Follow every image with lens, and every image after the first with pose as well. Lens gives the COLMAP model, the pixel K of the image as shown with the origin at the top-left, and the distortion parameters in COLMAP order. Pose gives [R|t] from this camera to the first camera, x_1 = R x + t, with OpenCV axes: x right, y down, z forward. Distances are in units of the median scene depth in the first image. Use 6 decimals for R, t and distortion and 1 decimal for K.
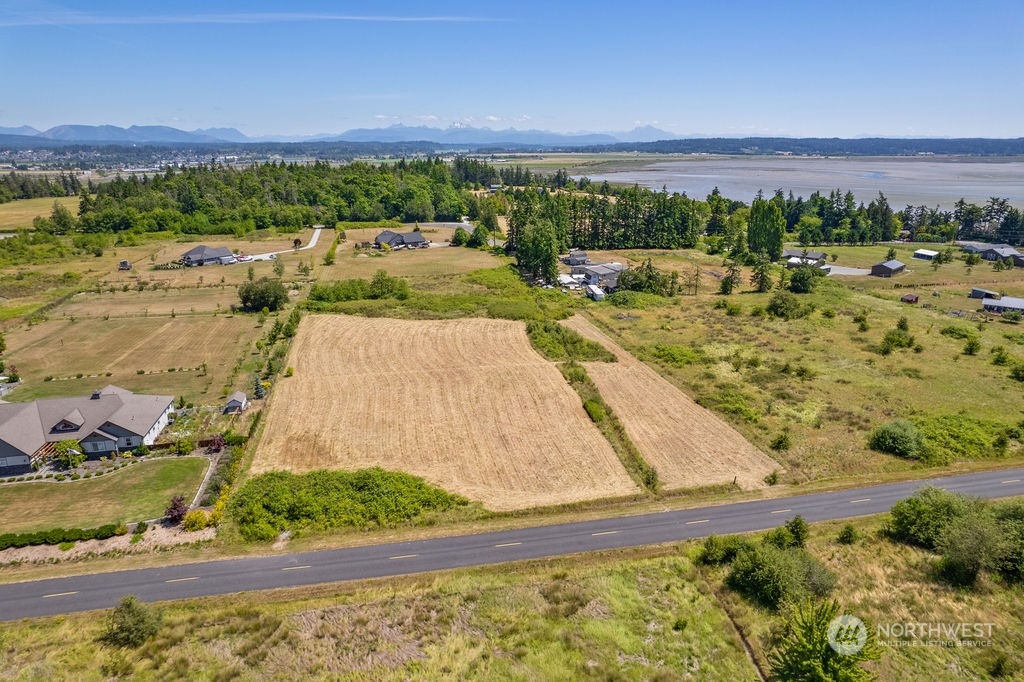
lens RADIAL K [[656.2, 0, 514.1], [0, 656.2, 339.2], [0, 0, 1]] dist [-0.071796, 0.063480]
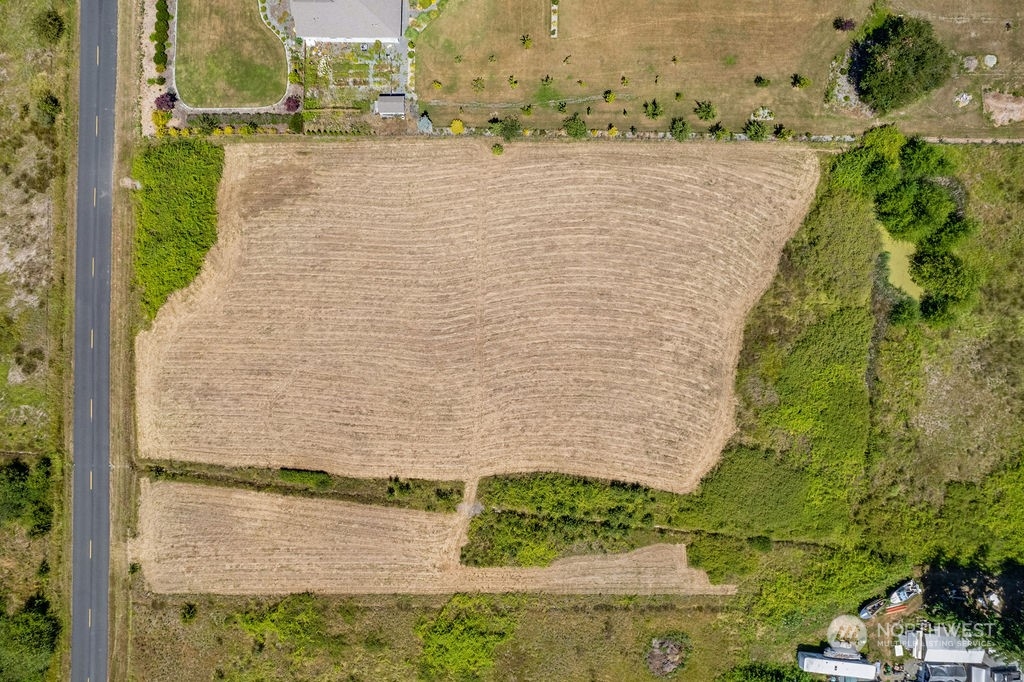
lens RADIAL K [[656.2, 0, 514.1], [0, 656.2, 339.2], [0, 0, 1]] dist [-0.071796, 0.063480]
pose [[-0.218530, 0.975730, 0.013958, -0.128539], [-0.276583, -0.075650, 0.958008, -0.721359], [0.935813, 0.205493, 0.286402, 0.809296]]
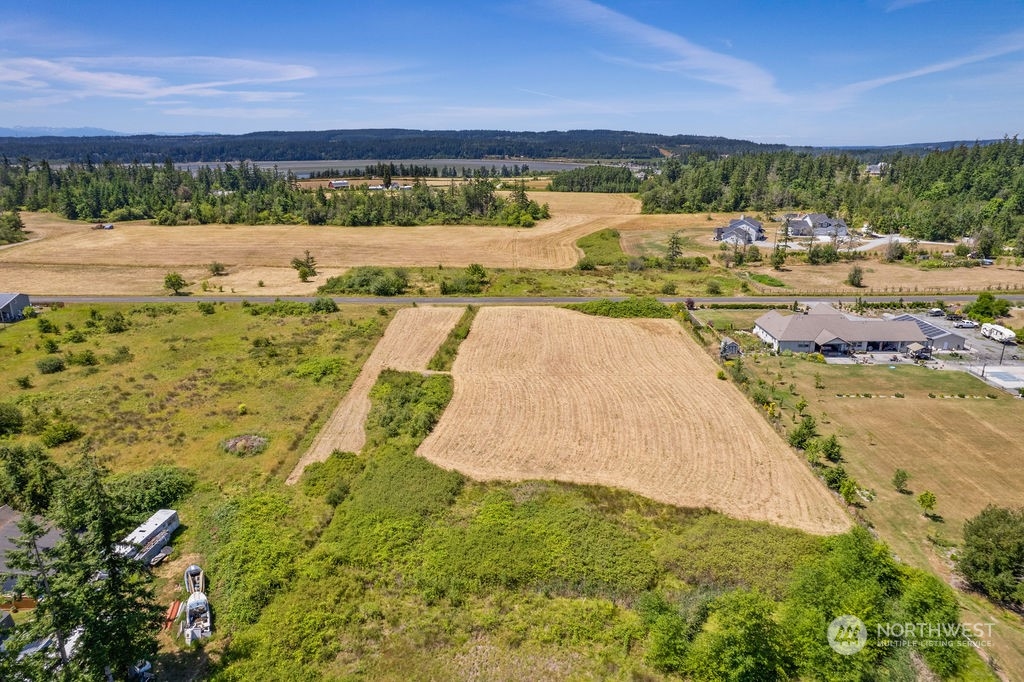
lens RADIAL K [[656.2, 0, 514.1], [0, 656.2, 339.2], [0, 0, 1]] dist [-0.071796, 0.063480]
pose [[-0.976627, -0.056336, 0.207427, -0.234253], [0.066462, 0.838598, 0.540681, -0.531397], [-0.204408, 0.541829, -0.815254, 1.779580]]
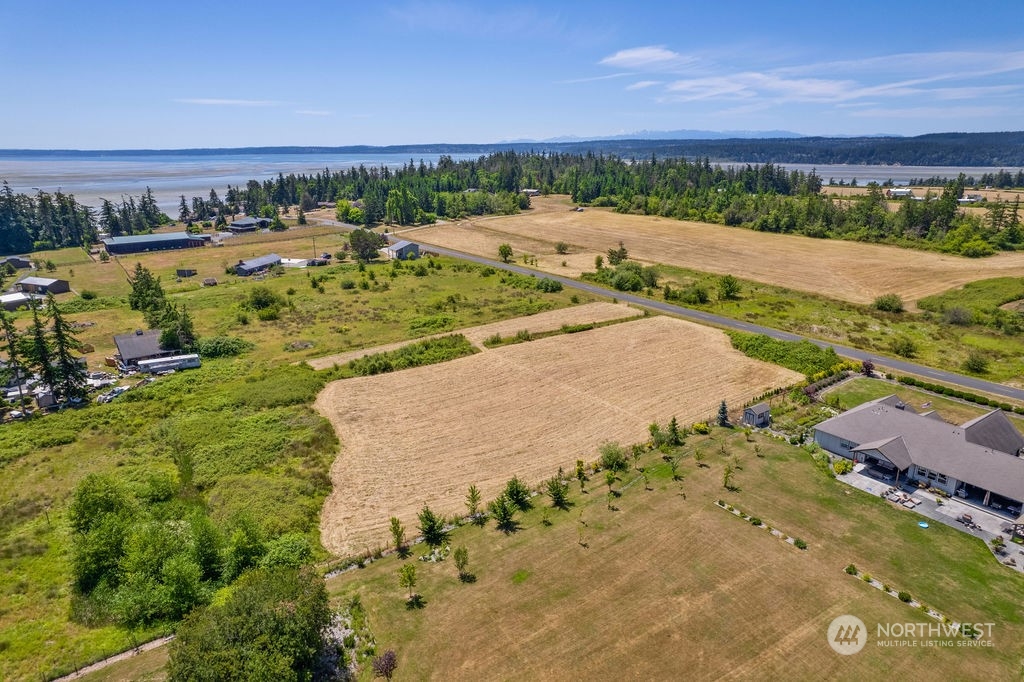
lens RADIAL K [[656.2, 0, 514.1], [0, 656.2, 339.2], [0, 0, 1]] dist [-0.071796, 0.063480]
pose [[-0.407299, -0.252164, 0.877793, -0.913090], [0.265003, 0.887147, 0.377814, -0.378853], [-0.874003, 0.386501, -0.294510, 1.296729]]
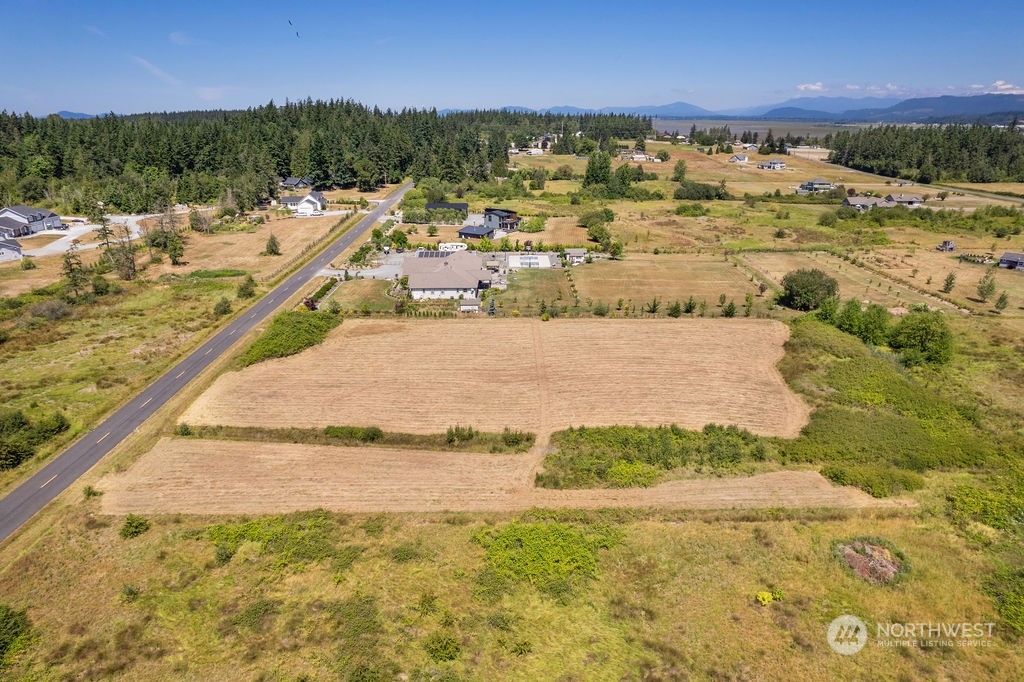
lens RADIAL K [[656.2, 0, 514.1], [0, 656.2, 339.2], [0, 0, 1]] dist [-0.071796, 0.063480]
pose [[-0.191620, 0.328156, -0.924984, 0.678586], [-0.275564, 0.886551, 0.371607, -0.302658], [0.941991, 0.326099, -0.079453, 1.015900]]
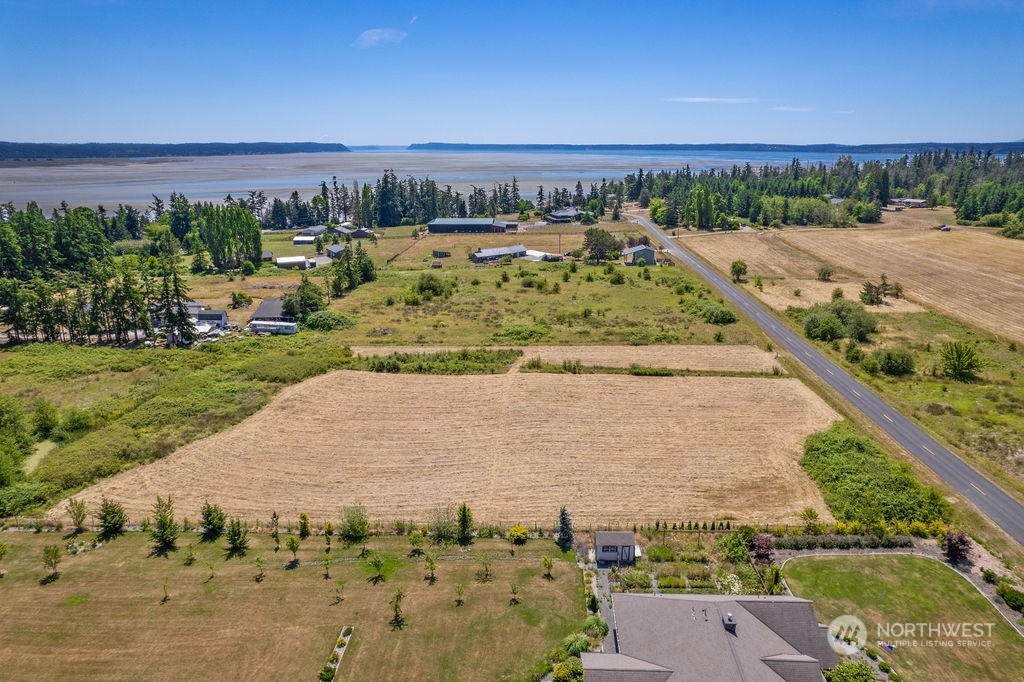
lens RADIAL K [[656.2, 0, 514.1], [0, 656.2, 339.2], [0, 0, 1]] dist [-0.071796, 0.063480]
pose [[0.244725, -0.271905, 0.930686, -0.823034], [0.278383, 0.939164, 0.201181, -0.202243], [-0.928769, 0.209853, 0.305531, 0.715710]]
